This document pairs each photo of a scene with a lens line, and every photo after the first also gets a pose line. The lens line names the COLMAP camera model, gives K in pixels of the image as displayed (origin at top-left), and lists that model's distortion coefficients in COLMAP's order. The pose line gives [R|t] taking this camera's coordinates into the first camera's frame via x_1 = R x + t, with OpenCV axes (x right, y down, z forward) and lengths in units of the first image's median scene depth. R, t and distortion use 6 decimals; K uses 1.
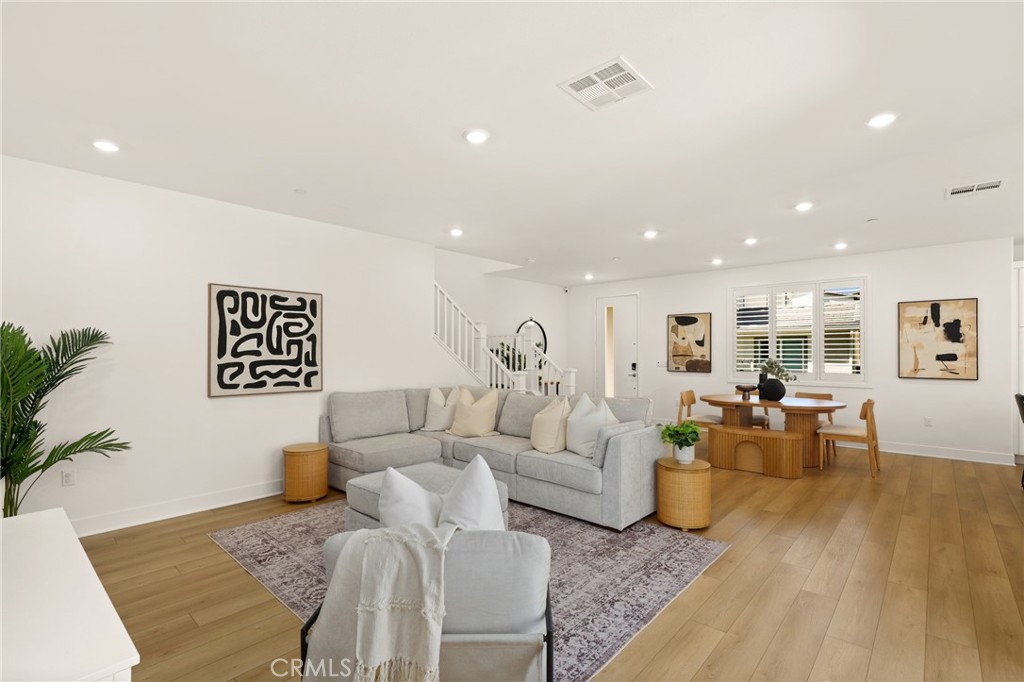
lens RADIAL K [[459.8, 0, 512.1], [0, 459.8, 347.4], [0, 0, 1]] dist [-0.002410, -0.000061]
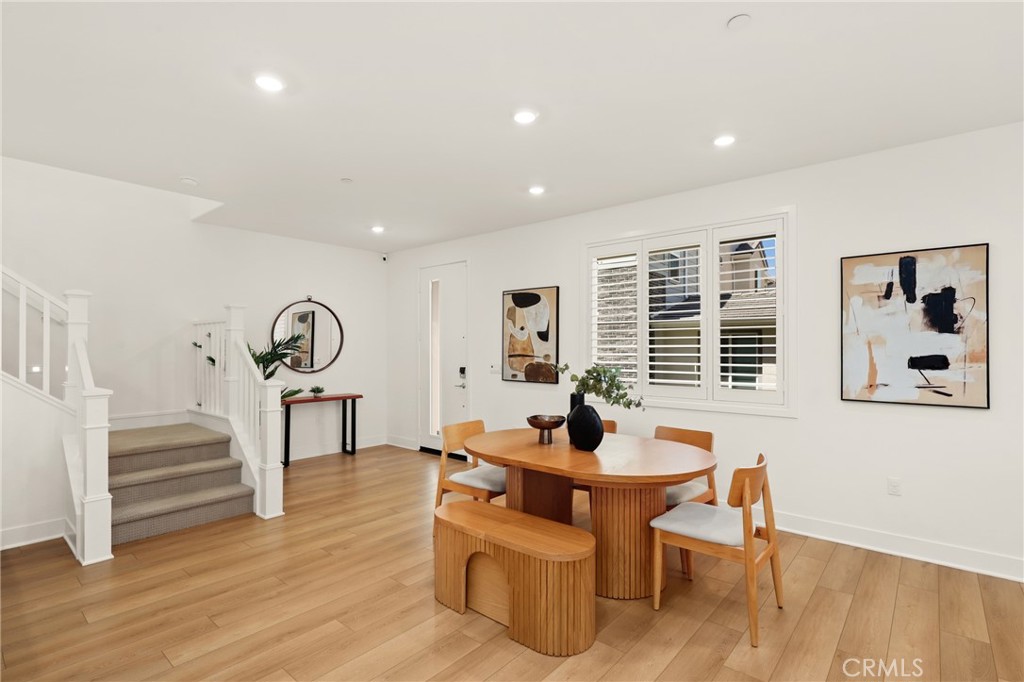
lens RADIAL K [[497.5, 0, 505.7], [0, 497.5, 343.8], [0, 0, 1]] dist [0.002830, -0.000021]
pose [[0.999590, 0.000266, 0.028616, 0.470932], [-0.000321, 0.999998, 0.001945, 0.000214], [-0.028615, -0.001954, 0.999589, 0.469207]]
